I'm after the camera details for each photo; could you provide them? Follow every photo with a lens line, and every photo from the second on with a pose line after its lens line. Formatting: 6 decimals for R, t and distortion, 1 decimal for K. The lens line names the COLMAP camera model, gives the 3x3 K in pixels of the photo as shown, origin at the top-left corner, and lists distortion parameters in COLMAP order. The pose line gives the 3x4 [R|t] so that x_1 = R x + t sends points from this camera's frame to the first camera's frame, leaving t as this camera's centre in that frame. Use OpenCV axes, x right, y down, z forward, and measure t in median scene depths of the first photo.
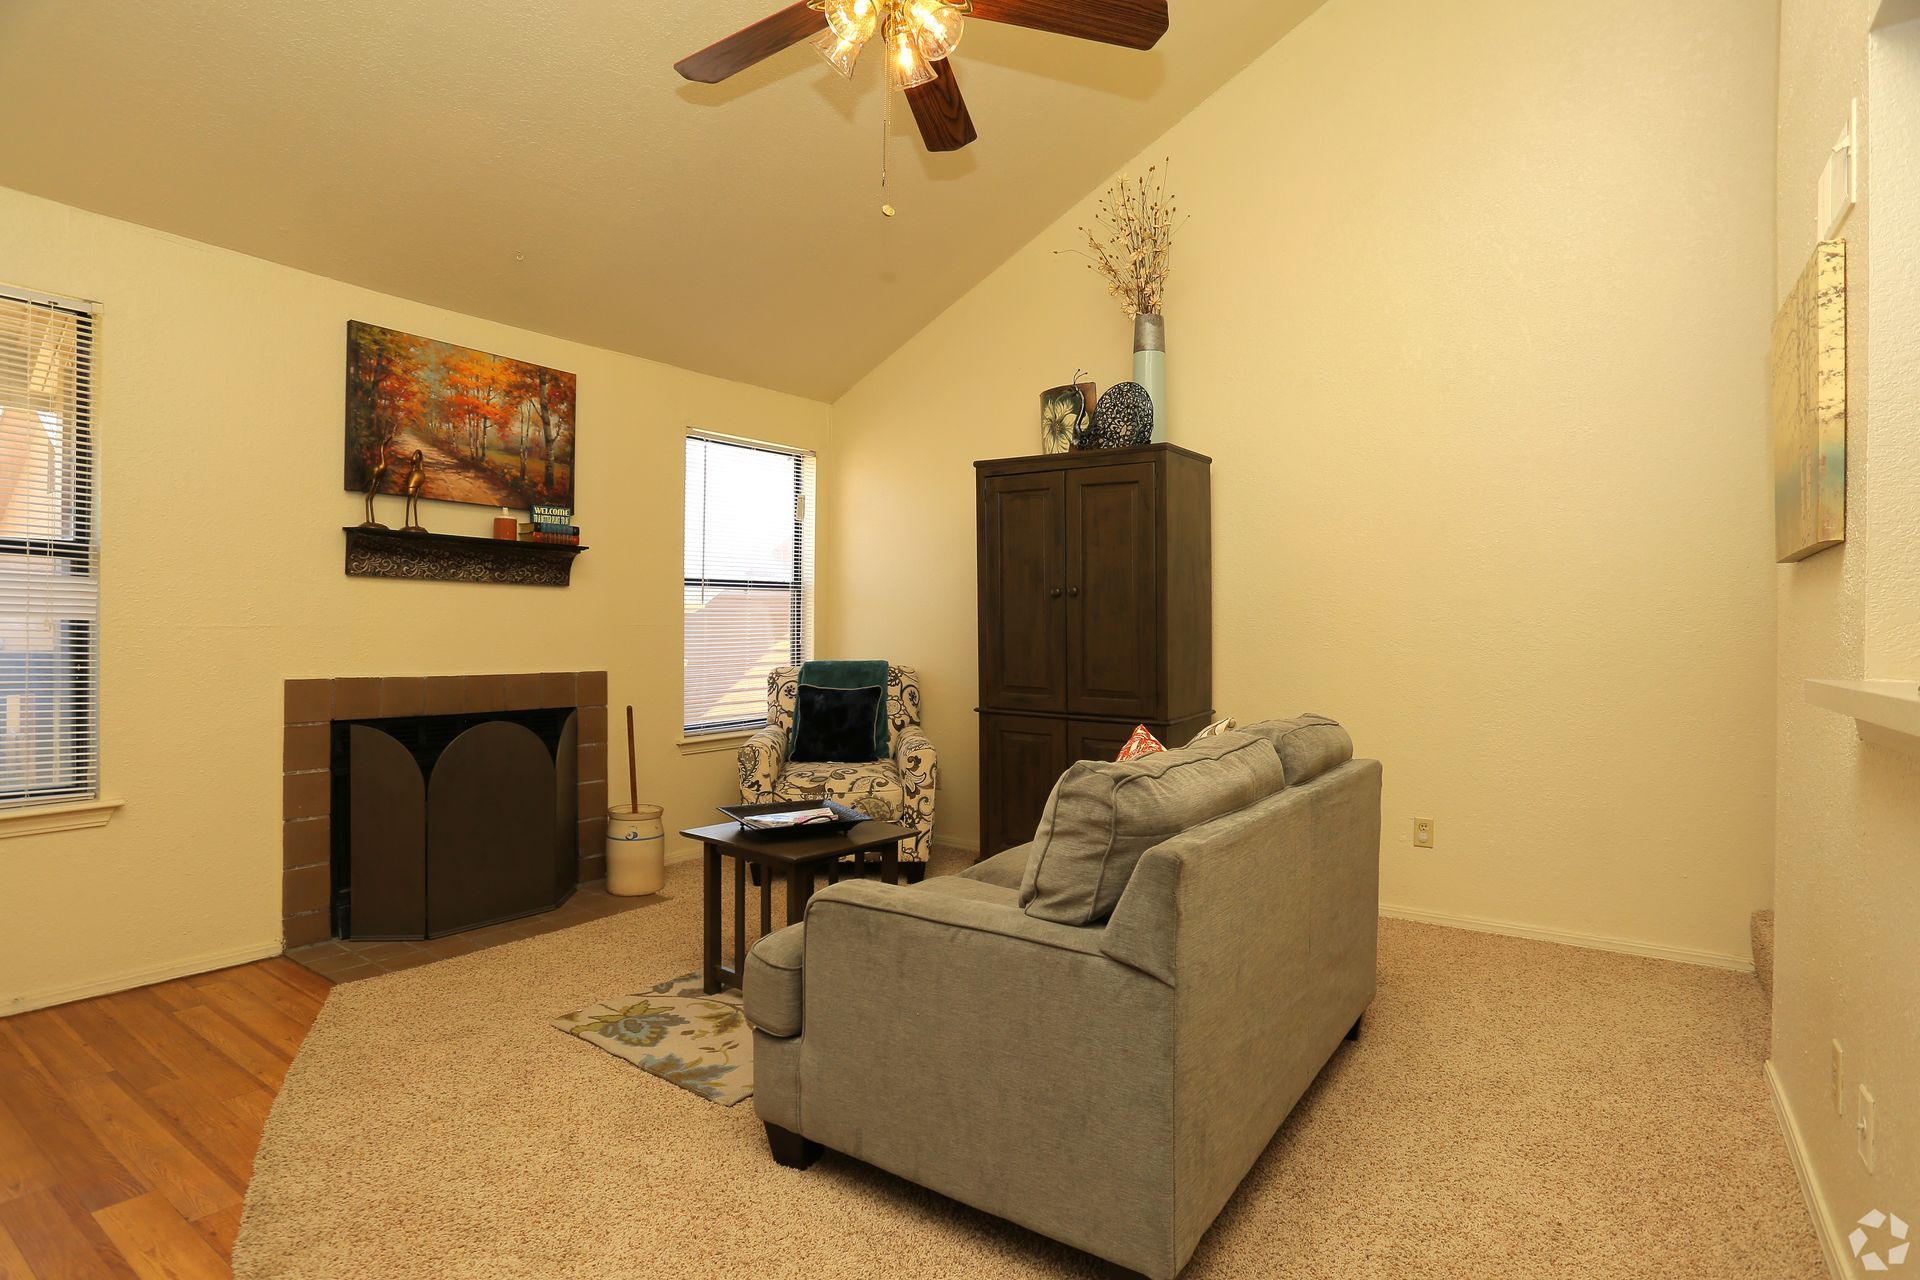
lens RADIAL K [[957.1, 0, 960.2], [0, 957.1, 638.4], [0, 0, 1]] dist [-0.050269, 0.012225]
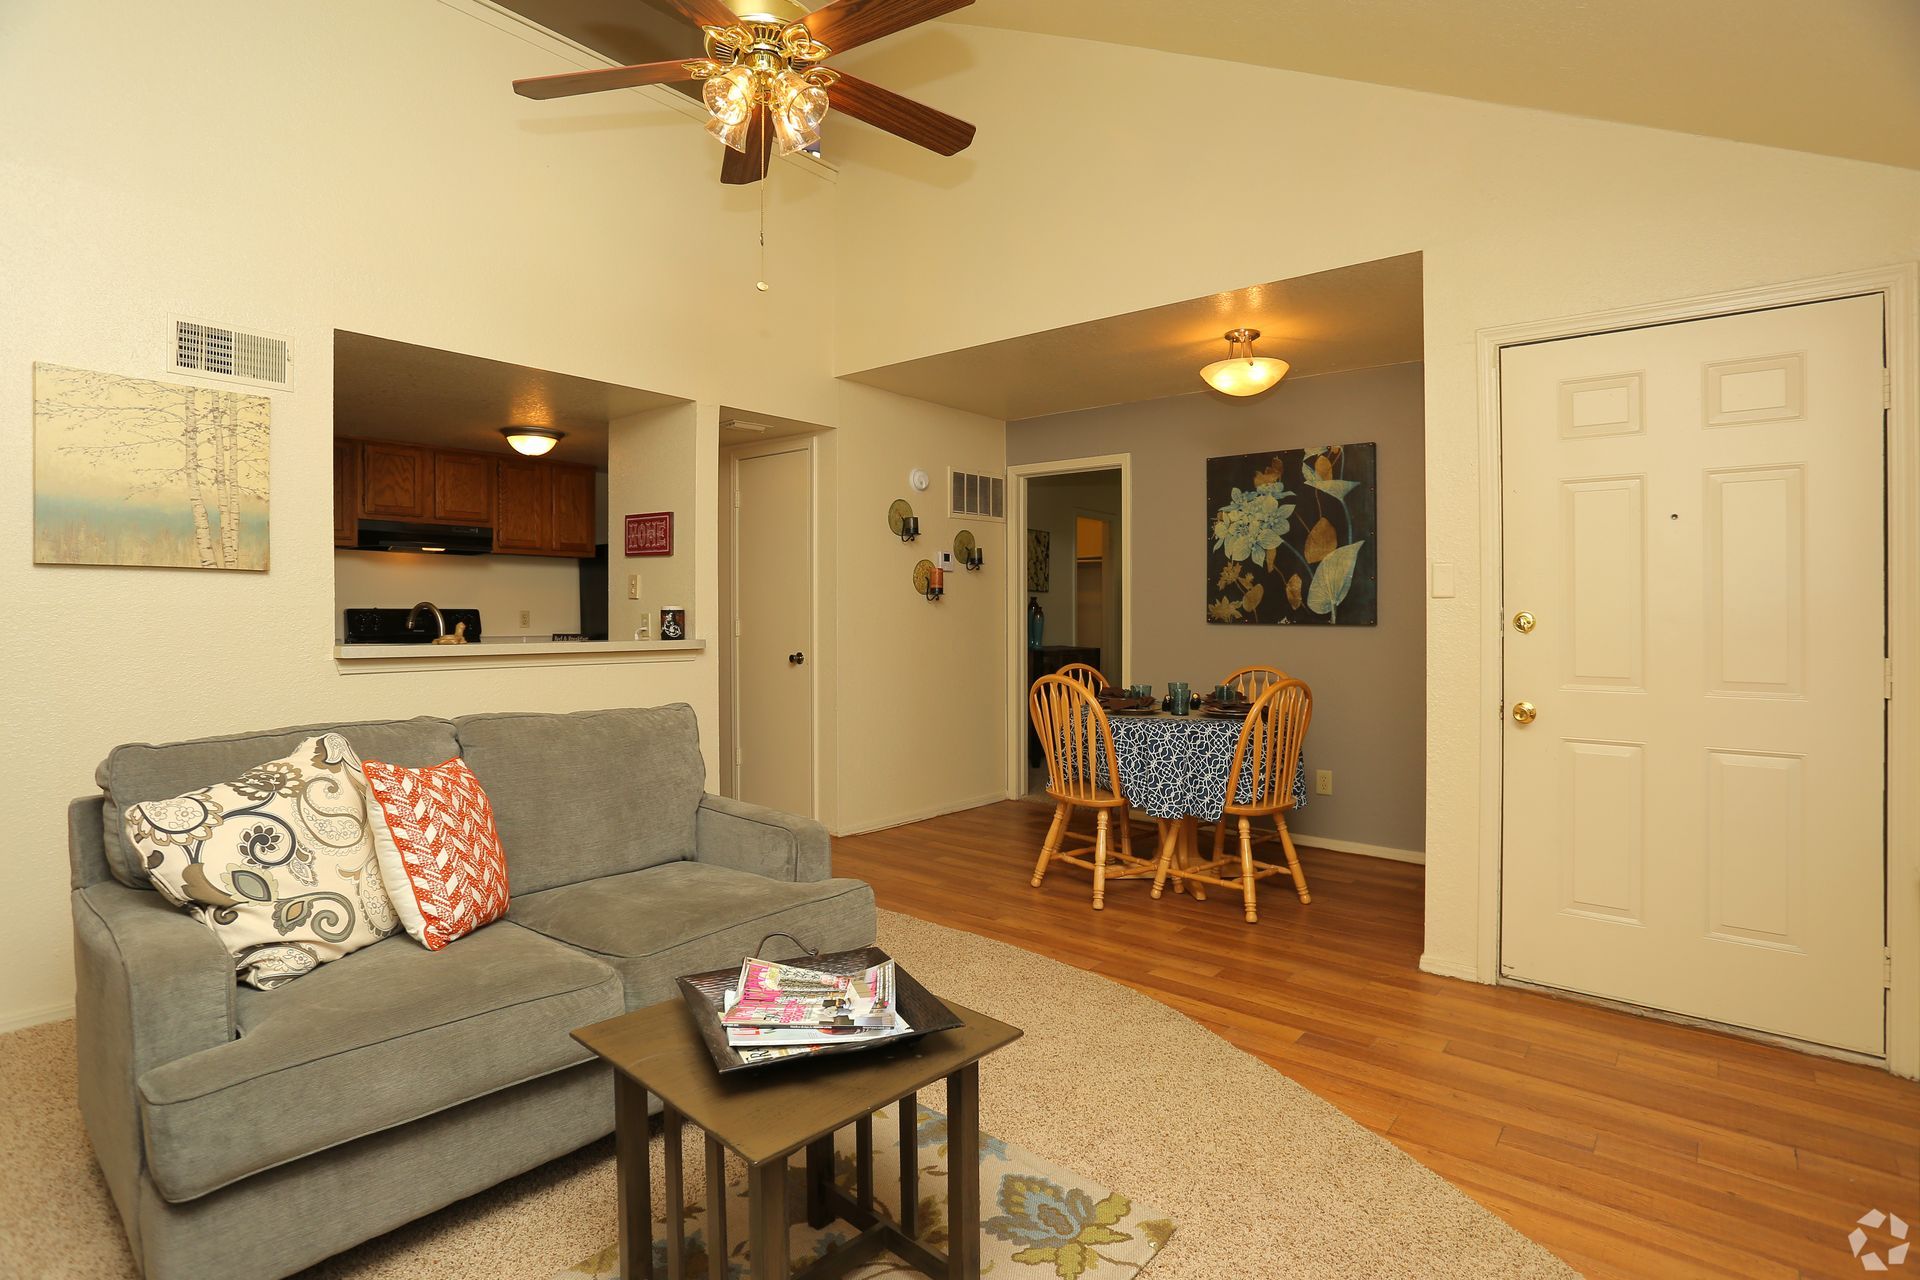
lens RADIAL K [[957.1, 0, 959.9], [0, 957.1, 622.0], [0, 0, 1]] dist [-0.050269, 0.012225]
pose [[-0.995681, -0.020333, 0.090582, -0.233712], [-0.019490, 0.999758, 0.010182, -0.025967], [-0.090767, 0.008372, -0.995837, 1.197478]]
